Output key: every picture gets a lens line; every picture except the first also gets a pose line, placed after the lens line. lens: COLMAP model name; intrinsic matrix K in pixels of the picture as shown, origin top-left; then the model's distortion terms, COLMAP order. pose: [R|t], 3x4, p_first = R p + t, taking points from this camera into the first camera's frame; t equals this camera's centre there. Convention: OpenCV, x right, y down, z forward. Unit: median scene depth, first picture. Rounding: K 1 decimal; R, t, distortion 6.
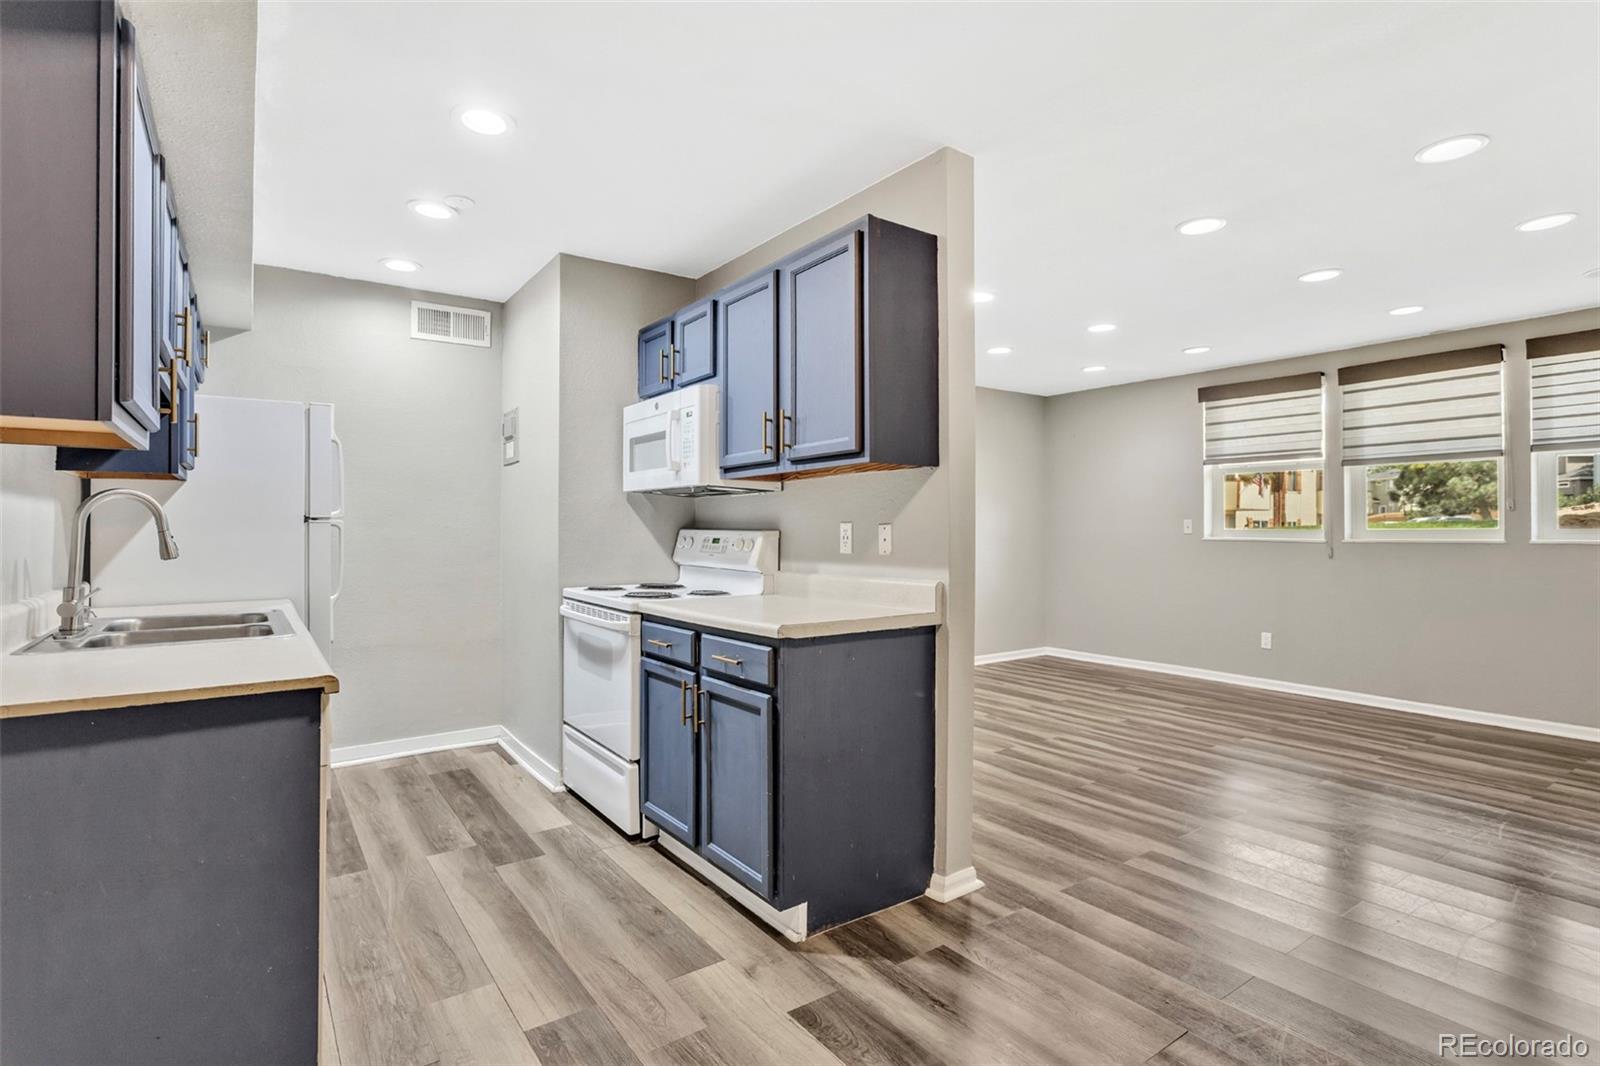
lens RADIAL K [[815.5, 0, 806.5], [0, 815.5, 523.4], [0, 0, 1]] dist [-0.000058, 0.004819]
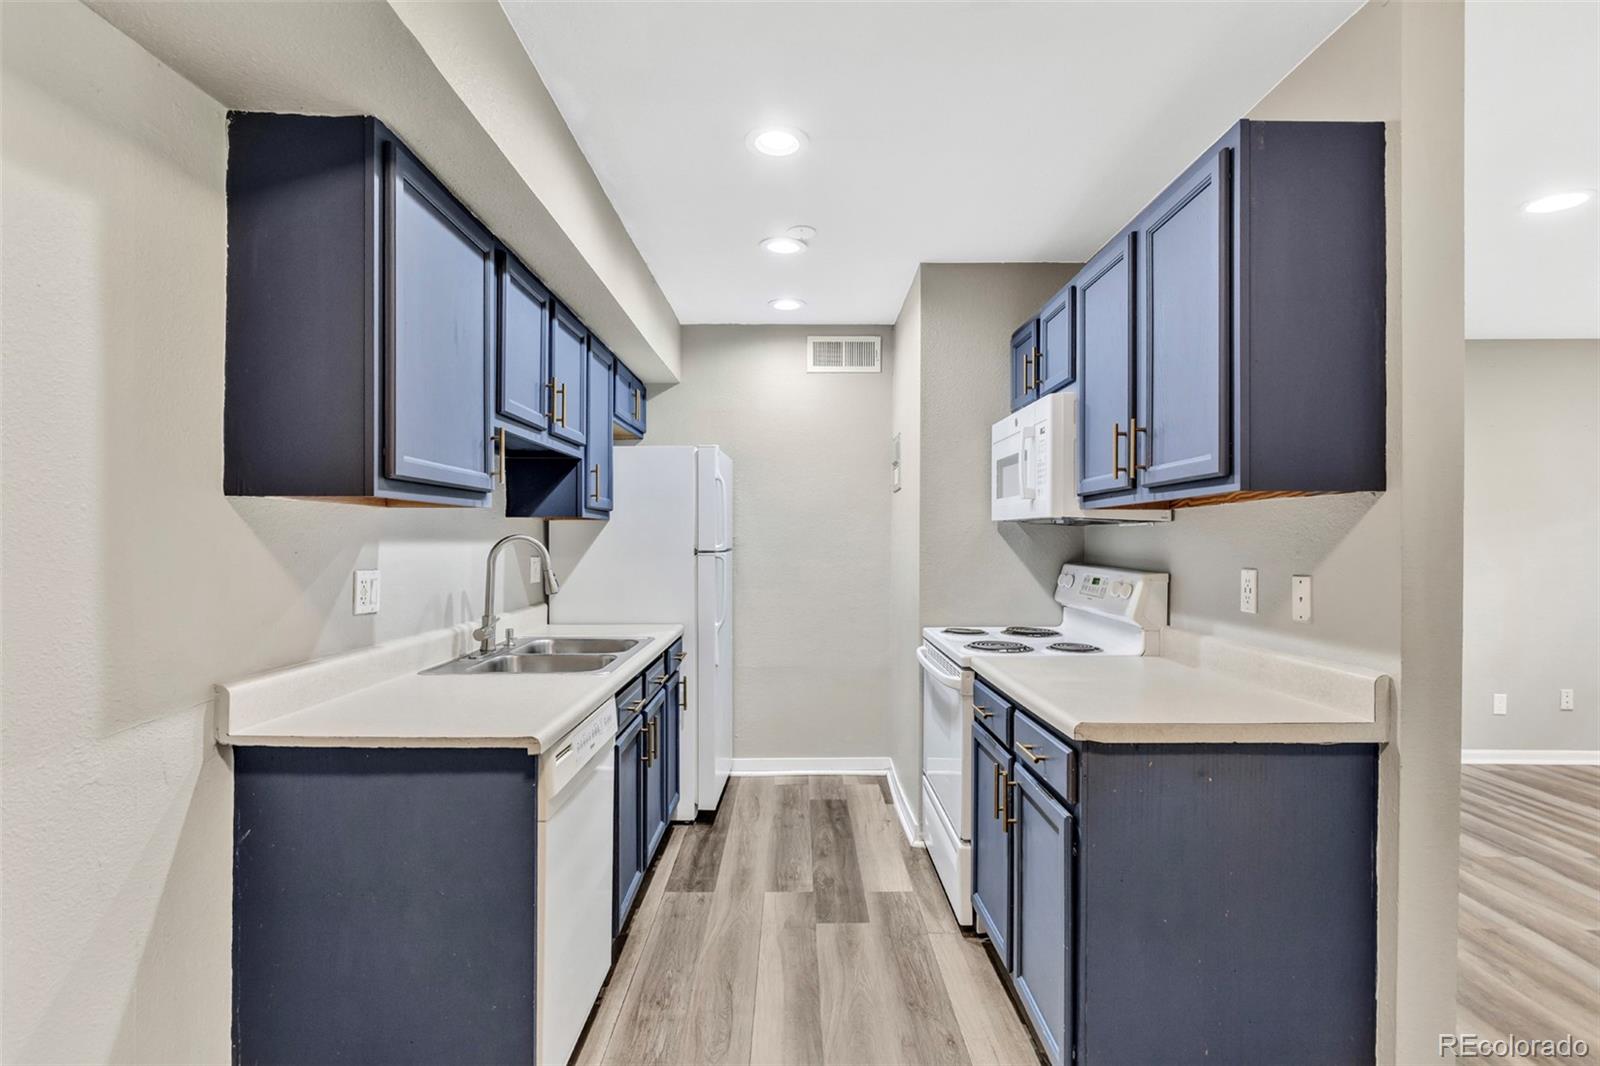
lens RADIAL K [[815.5, 0, 787.4], [0, 815.5, 537.7], [0, 0, 1]] dist [-0.000058, 0.004819]
pose [[0.812047, 0.002006, -0.583589, 0.136184], [0.002940, 0.999967, 0.007528, -0.034750], [0.583585, -0.007829, 0.812015, 0.192407]]
